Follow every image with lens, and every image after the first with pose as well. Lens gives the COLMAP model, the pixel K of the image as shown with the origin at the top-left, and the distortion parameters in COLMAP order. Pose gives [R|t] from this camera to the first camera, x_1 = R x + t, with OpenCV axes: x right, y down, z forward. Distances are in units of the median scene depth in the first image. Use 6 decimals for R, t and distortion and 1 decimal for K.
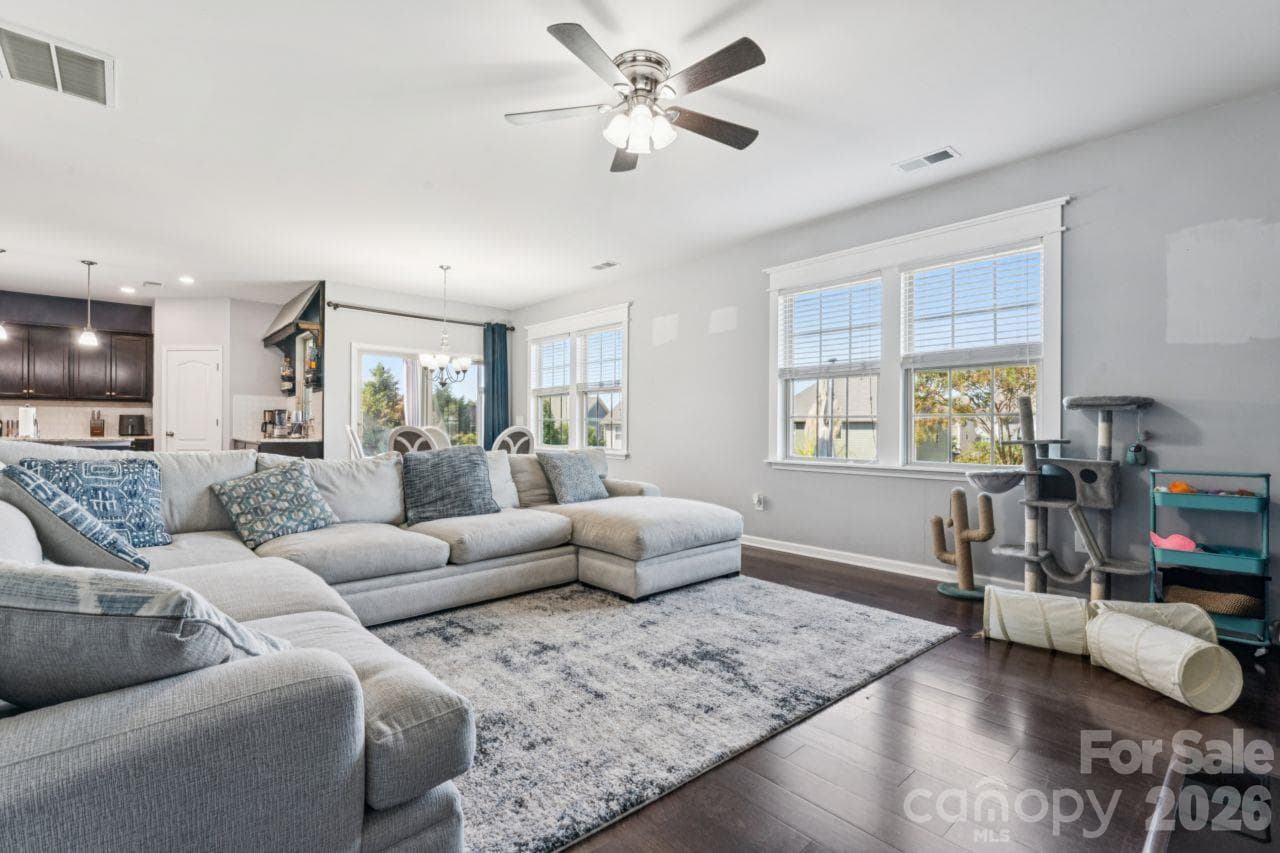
lens RADIAL K [[579.4, 0, 638.2], [0, 579.4, 423.8], [0, 0, 1]] dist [0.000059, -0.000225]
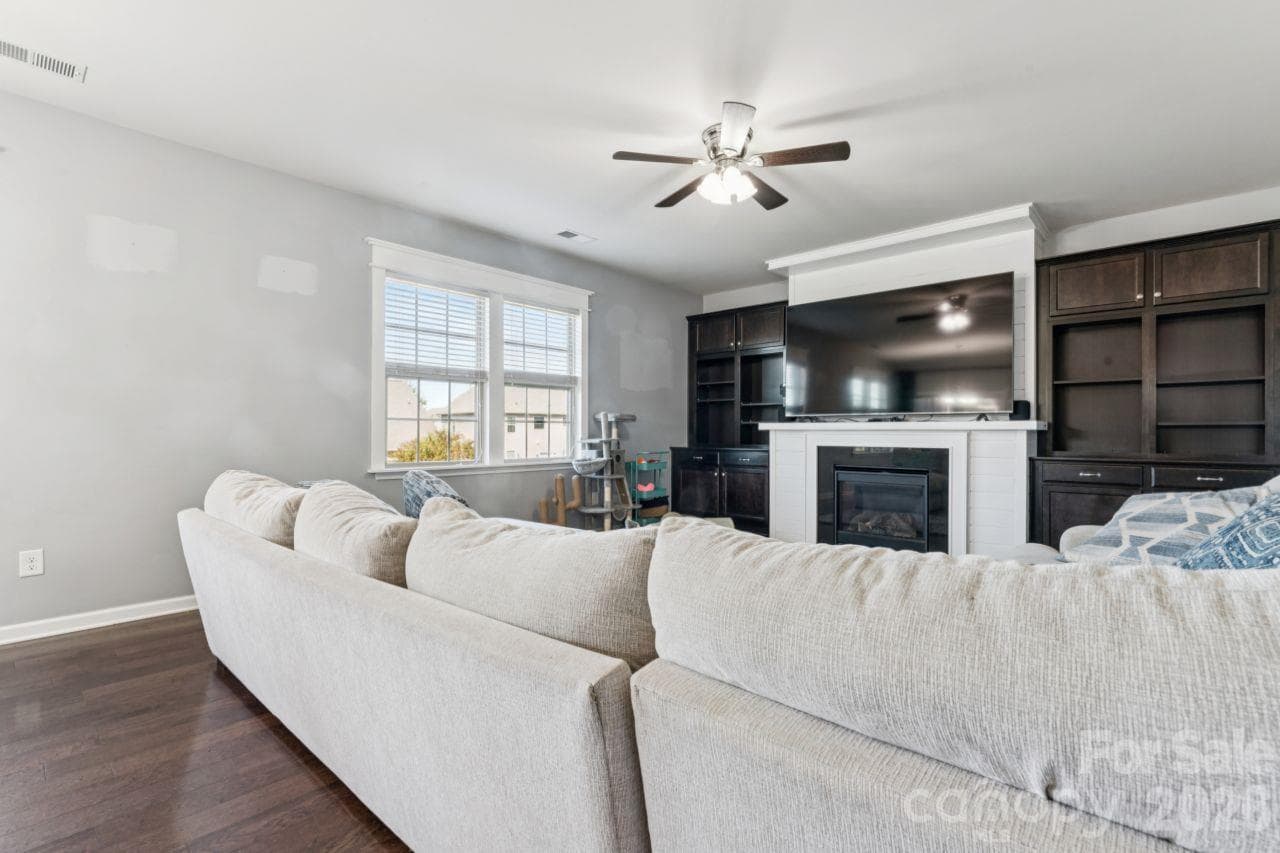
lens RADIAL K [[579.4, 0, 640.7], [0, 579.4, 430.3], [0, 0, 1]] dist [0.000059, -0.000225]
pose [[-0.095480, -0.000691, 0.995431, -0.733512], [-0.011399, 0.999935, -0.000399, 0.002059], [-0.995366, -0.011385, -0.095482, 0.806414]]
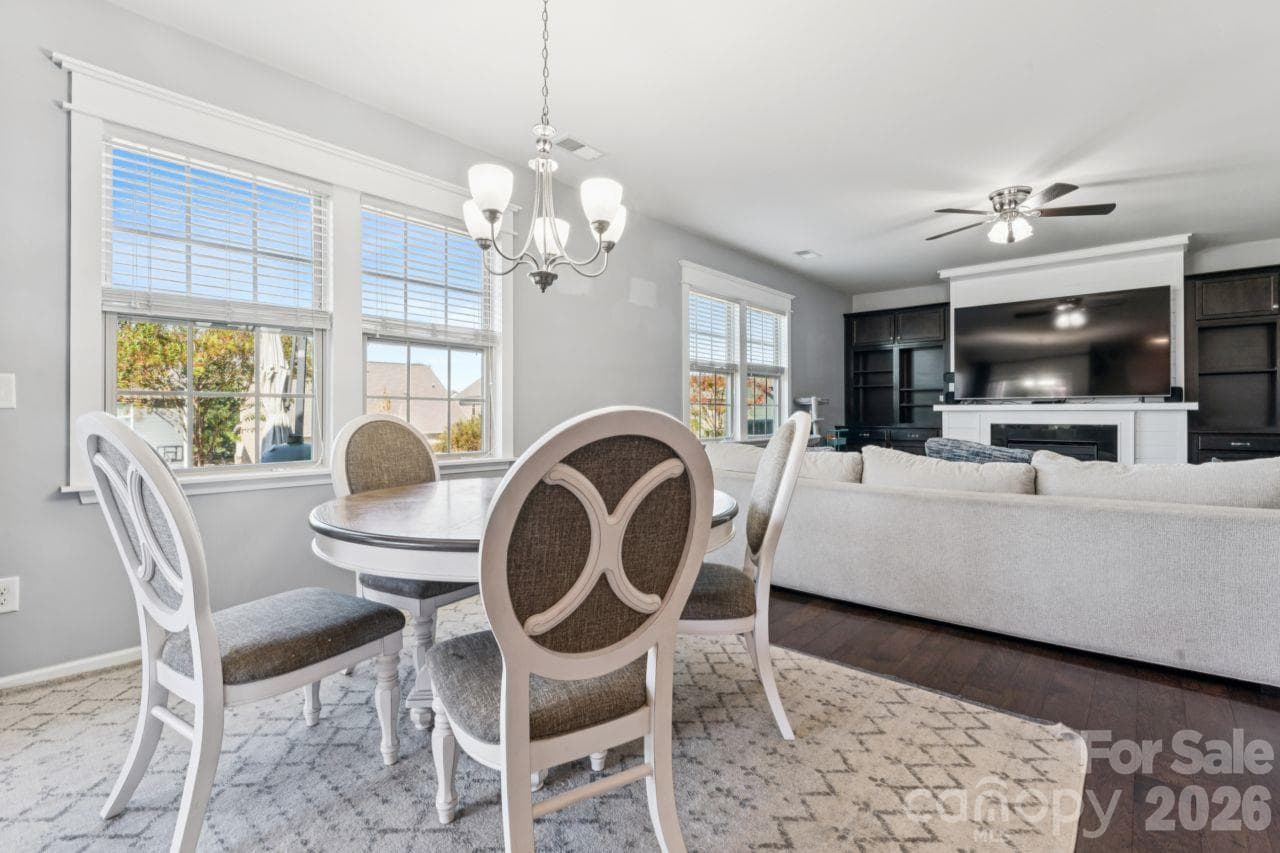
lens RADIAL K [[579.4, 0, 647.9], [0, 579.4, 410.9], [0, 0, 1]] dist [0.000059, -0.000225]
pose [[-0.121534, 0.002379, 0.992584, -0.925885], [-0.005738, 0.999979, -0.003100, 0.006584], [-0.992571, -0.006072, -0.121518, 1.378002]]
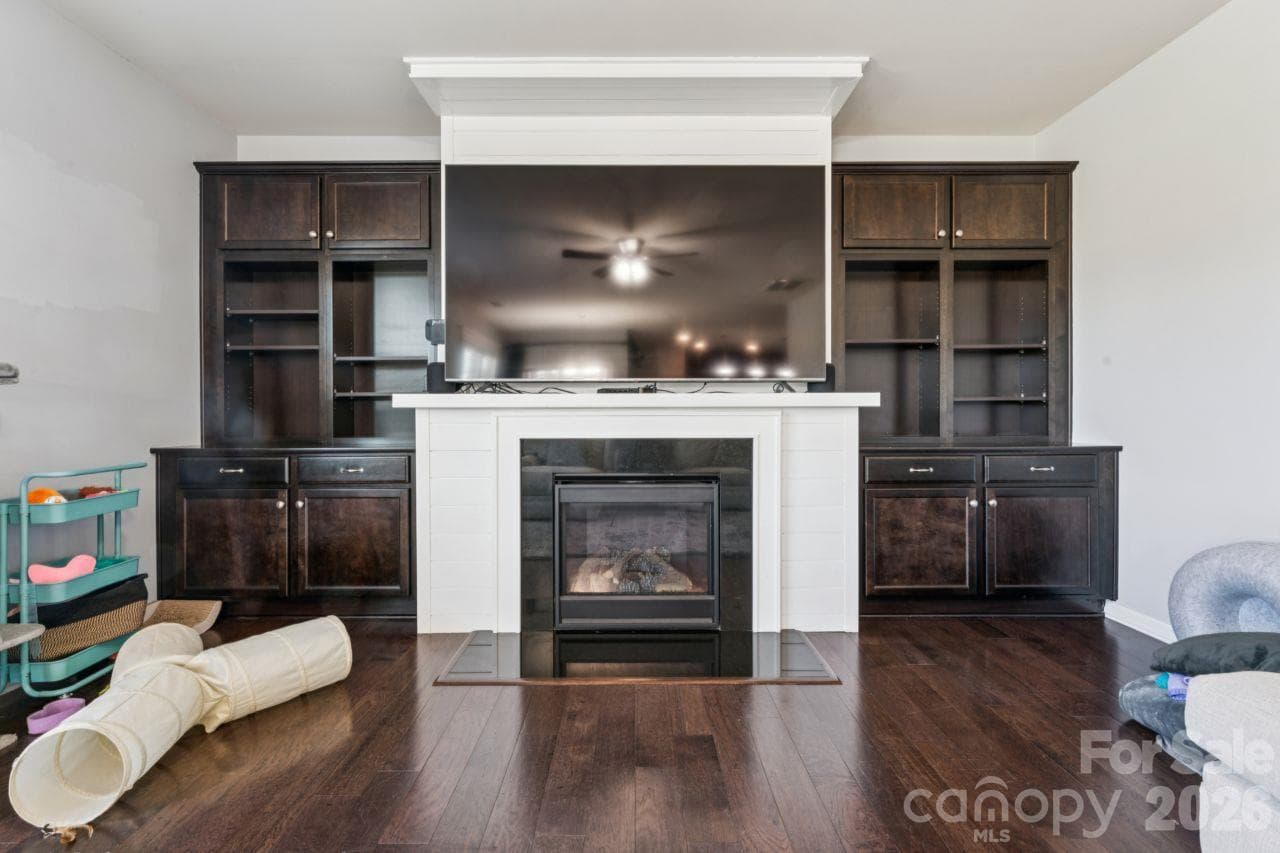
lens RADIAL K [[579.4, 0, 634.1], [0, 579.4, 415.5], [0, 0, 1]] dist [0.000059, -0.000225]
pose [[-0.743097, -0.003942, 0.669173, -0.064254], [-0.004741, 0.999989, 0.000626, 0.004244], [-0.669167, -0.002708, -0.743107, 0.704309]]
